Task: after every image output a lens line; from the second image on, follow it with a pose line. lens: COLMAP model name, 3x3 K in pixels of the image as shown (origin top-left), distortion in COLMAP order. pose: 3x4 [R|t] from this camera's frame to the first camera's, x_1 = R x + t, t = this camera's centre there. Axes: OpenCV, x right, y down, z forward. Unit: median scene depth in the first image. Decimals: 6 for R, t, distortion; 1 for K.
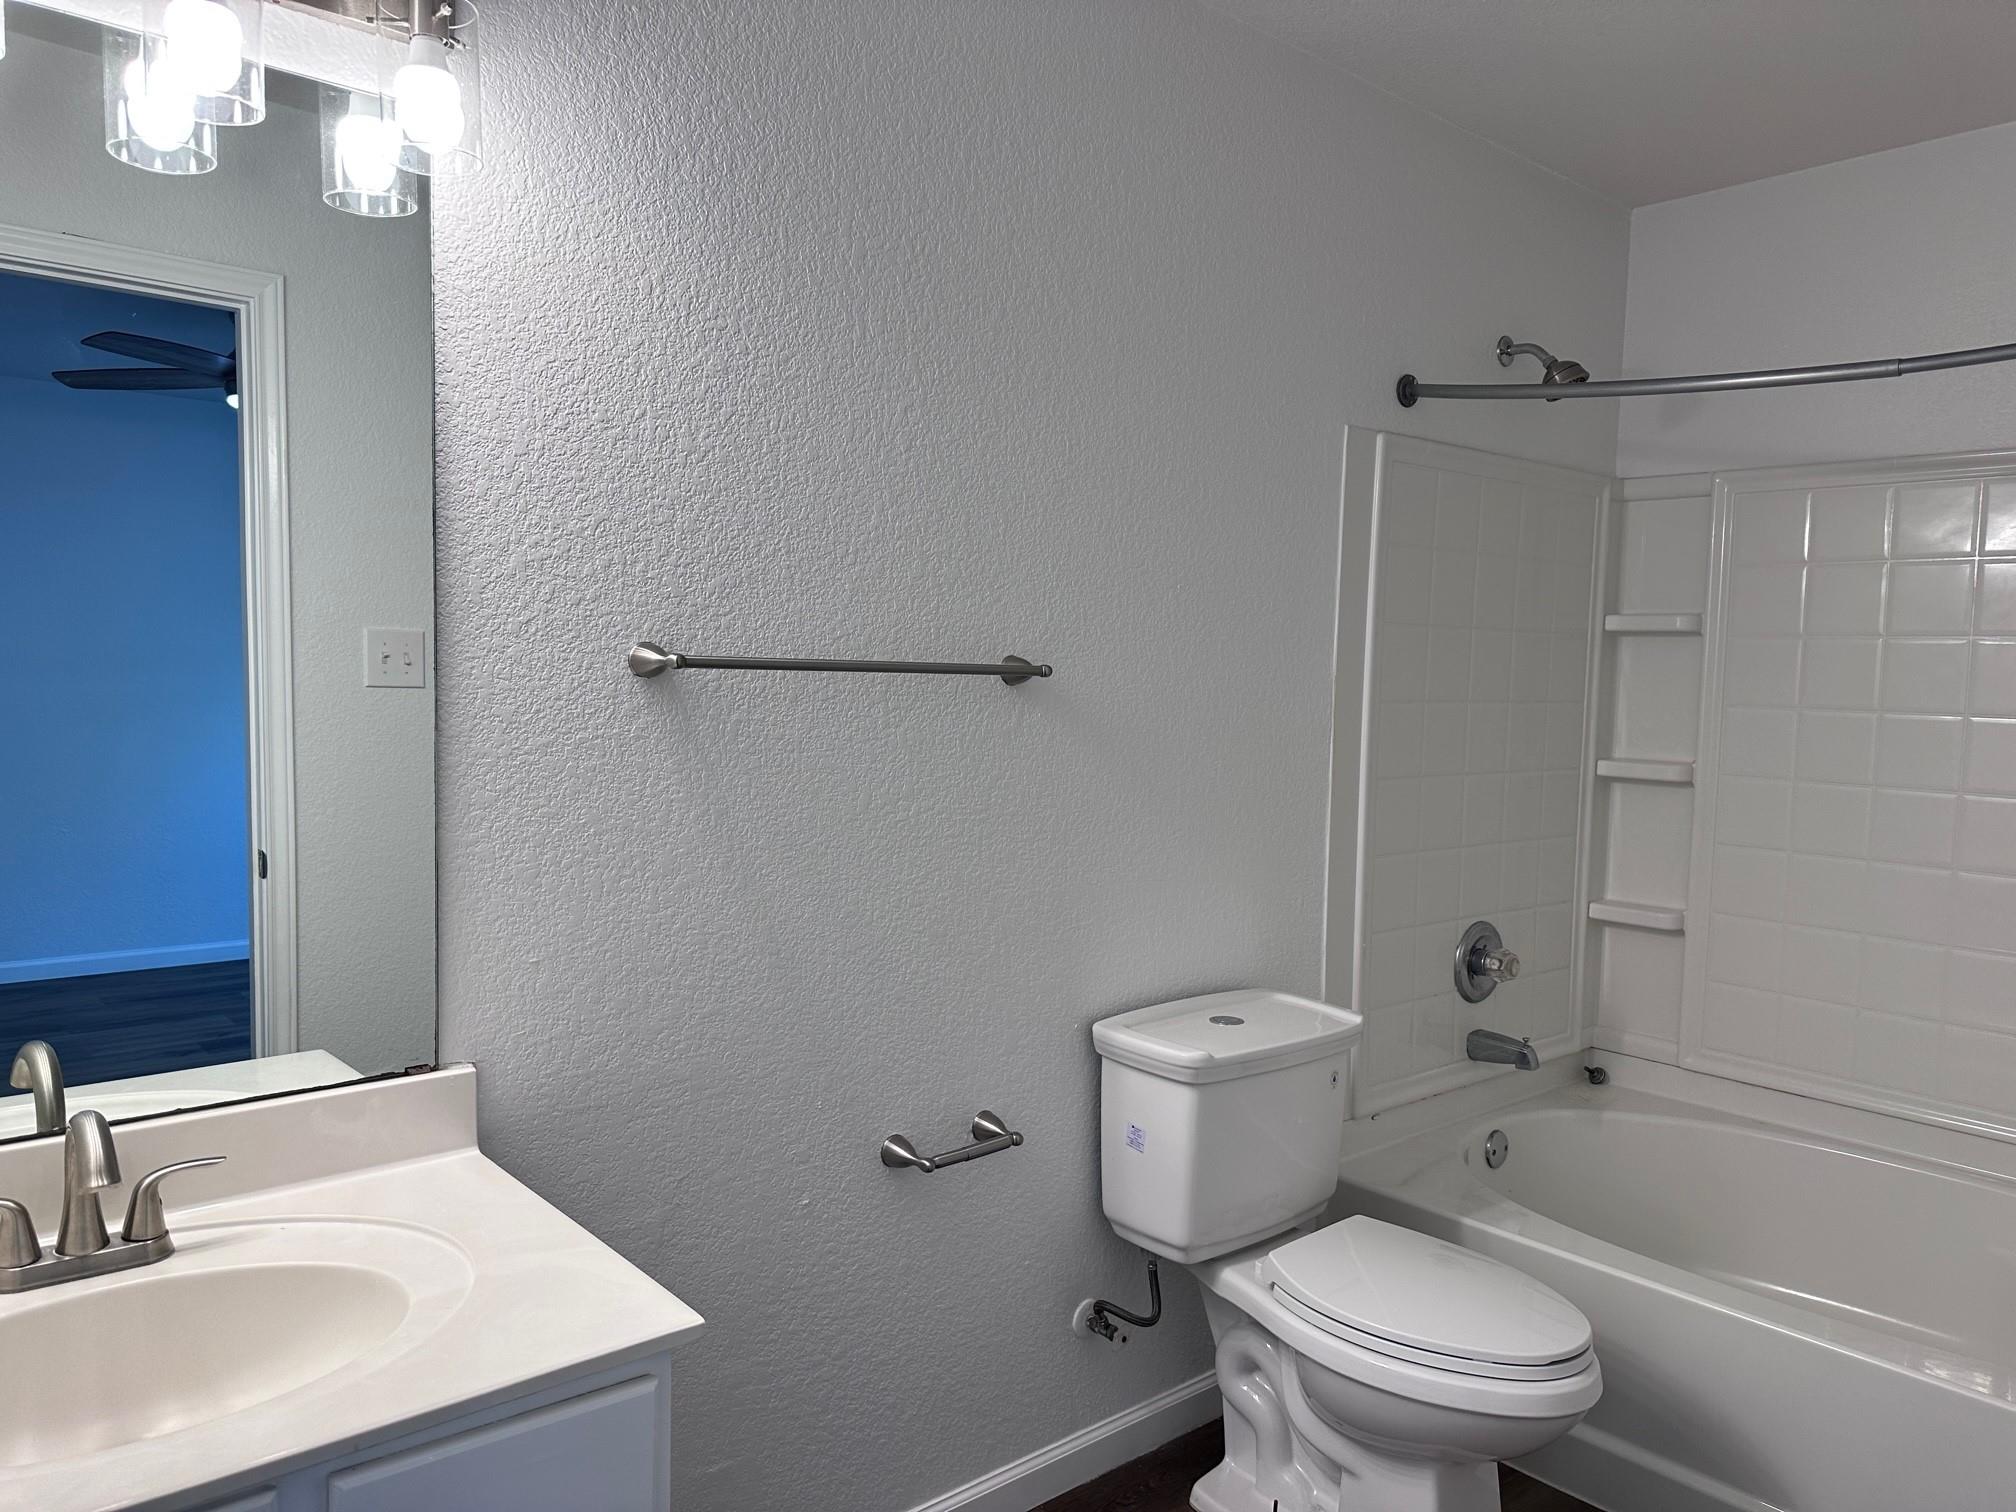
lens RADIAL K [[1407.7, 0, 993.9], [0, 1407.7, 772.1], [0, 0, 1]] dist [0.046321, -0.063257]
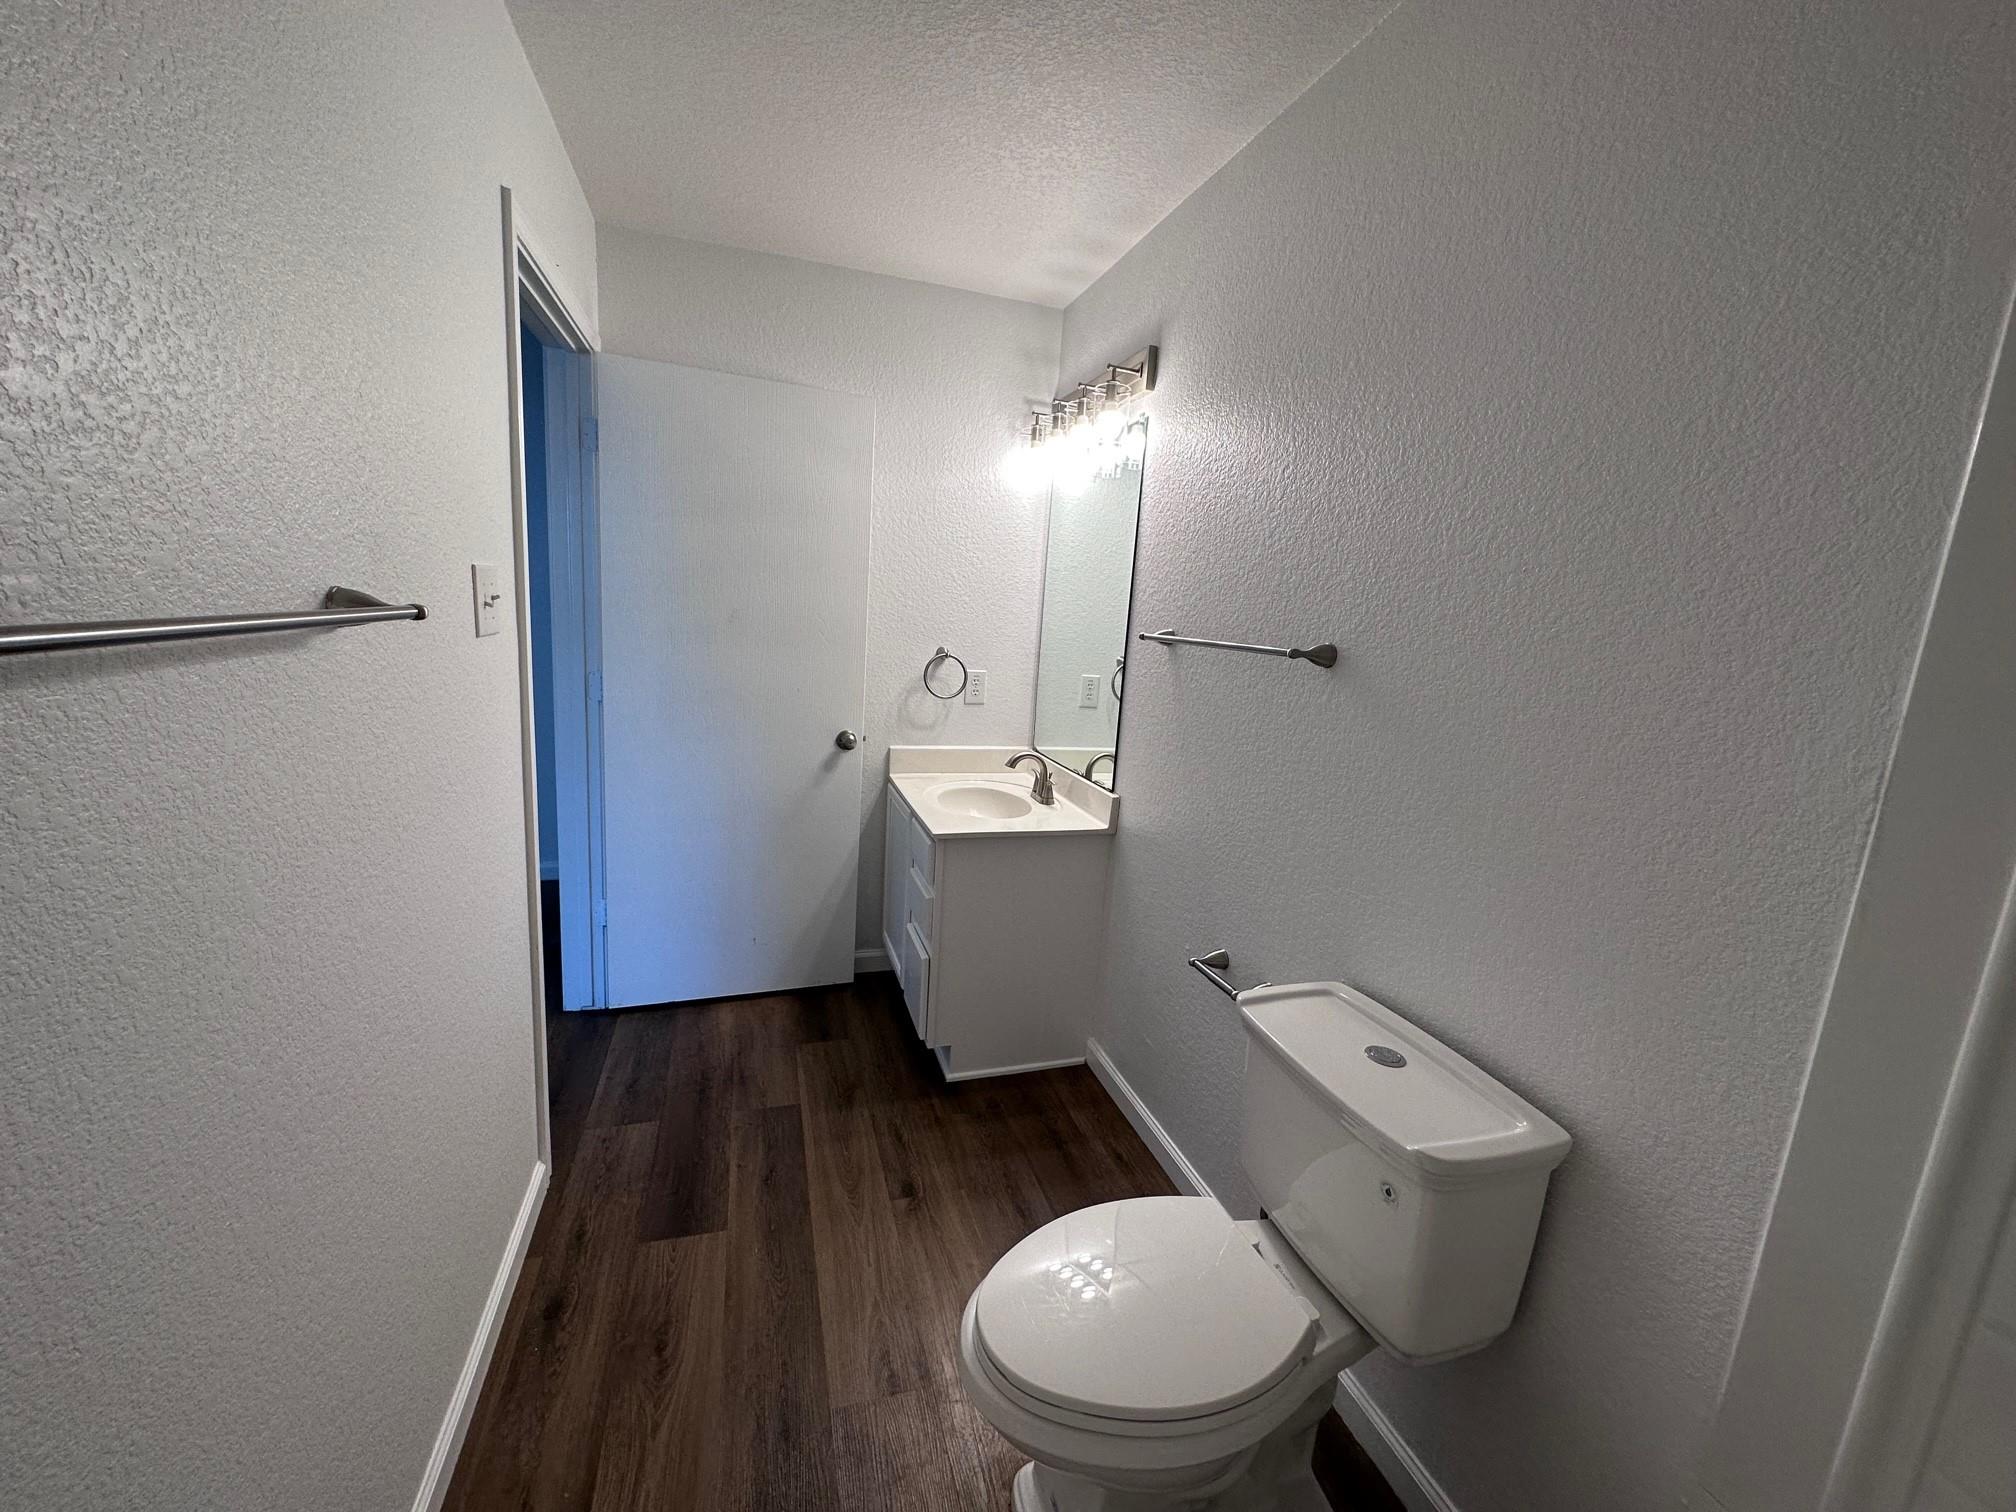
lens RADIAL K [[806.7, 0, 1012.1], [0, 806.7, 741.5], [0, 0, 1]] dist [-0.000137, 0.000425]
pose [[-0.404951, 0.090414, -0.909857, 0.679812], [-0.151821, 0.974636, 0.164422, -0.064964], [0.901646, 0.204718, -0.380954, 0.918848]]
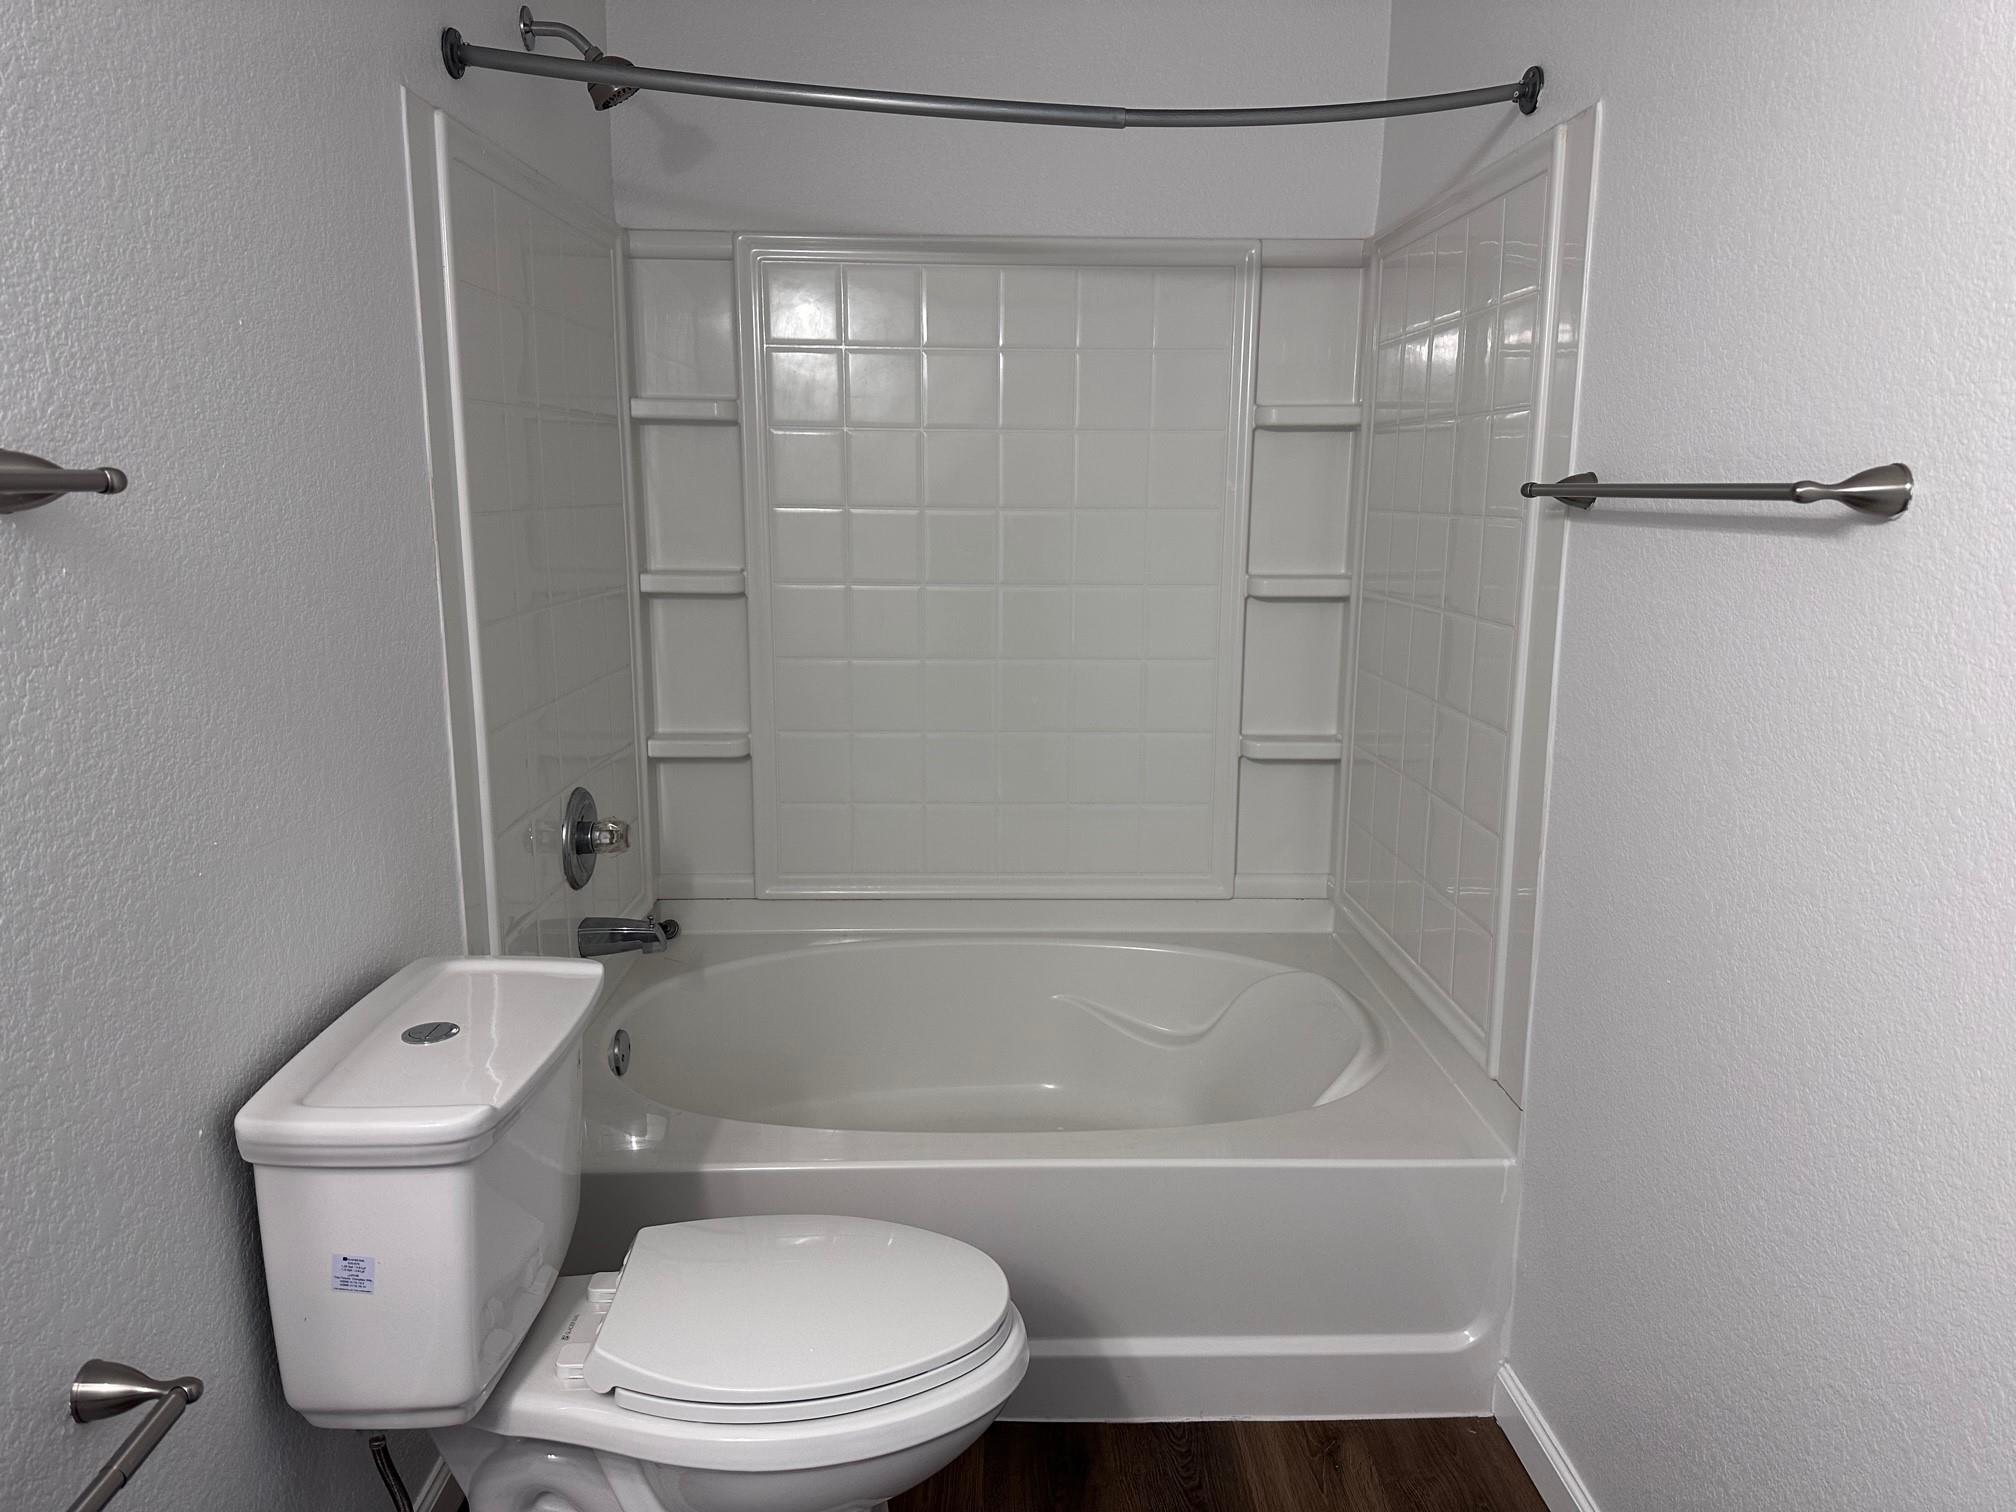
lens RADIAL K [[1407.7, 0, 1018.2], [0, 1407.7, 767.3], [0, 0, 1]] dist [0.046321, -0.063257]
pose [[0.631585, -0.171434, 0.756115, -0.129049], [0.063633, 0.983419, 0.169817, -0.033081], [-0.772691, -0.059140, 0.632022, 0.388709]]
